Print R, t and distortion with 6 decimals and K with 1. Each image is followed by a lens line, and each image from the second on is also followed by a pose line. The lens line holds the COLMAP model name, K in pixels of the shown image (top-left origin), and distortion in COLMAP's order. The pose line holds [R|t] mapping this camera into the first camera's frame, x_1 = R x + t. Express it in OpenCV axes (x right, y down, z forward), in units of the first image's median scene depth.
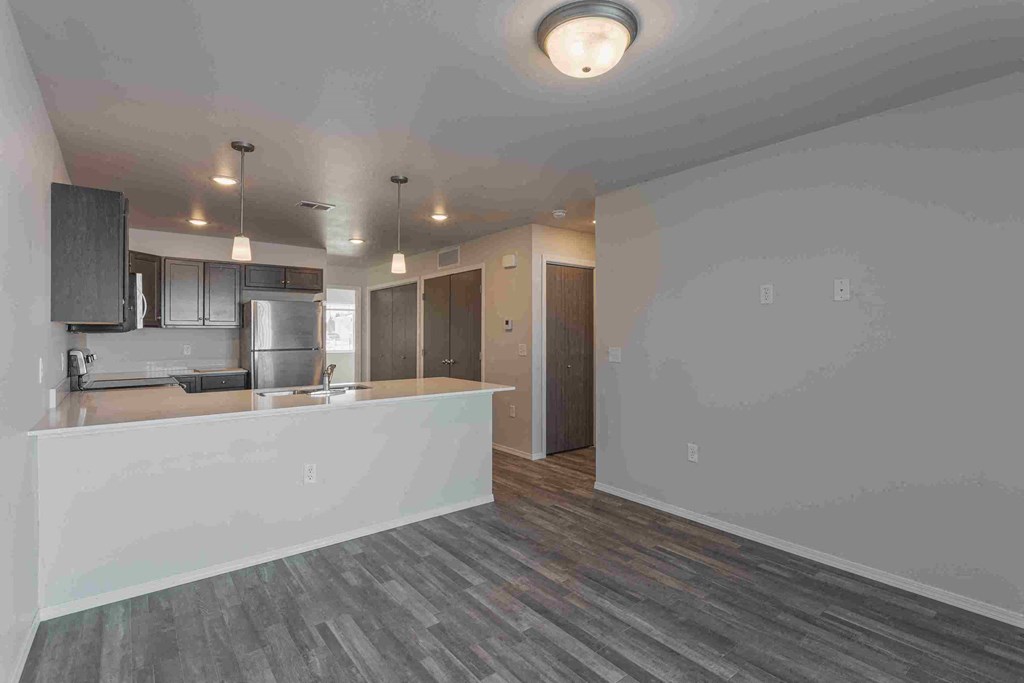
lens RADIAL K [[499.0, 0, 512.0], [0, 499.0, 341.5], [0, 0, 1]] dist [-0.001131, -0.000039]
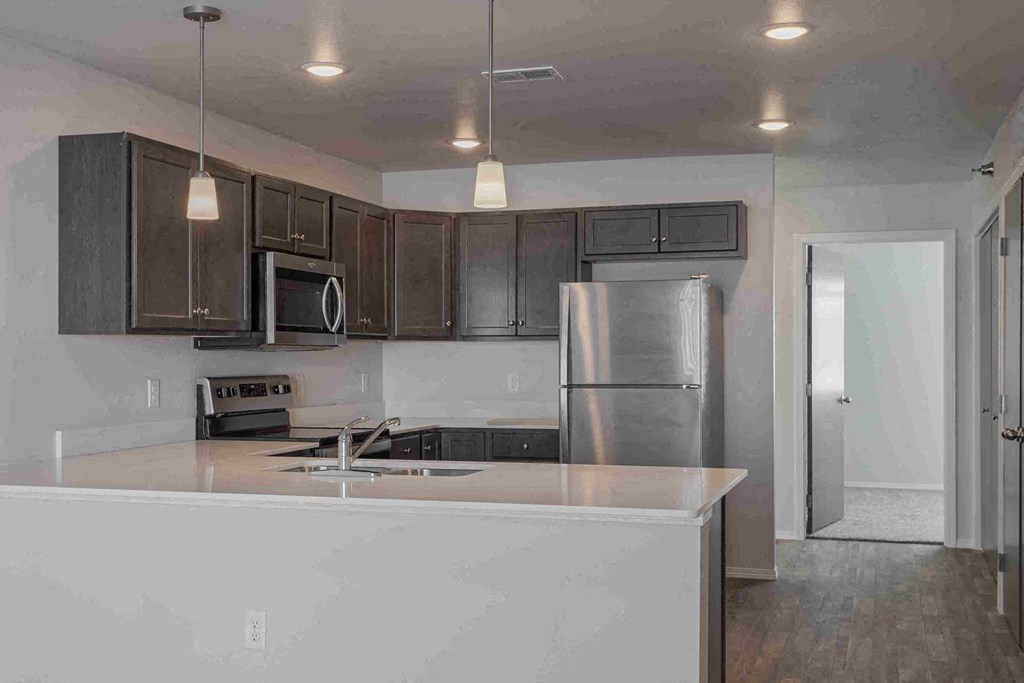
lens RADIAL K [[1137.4, 0, 512.0], [0, 1137.4, 341.5], [0, 0, 1]] dist [0.087189, 0.007997]
pose [[0.557889, -0.007362, -0.829883, 0.693625], [-0.009358, 0.999841, -0.015161, -0.010873], [0.829863, 0.016225, 0.557731, 0.564465]]
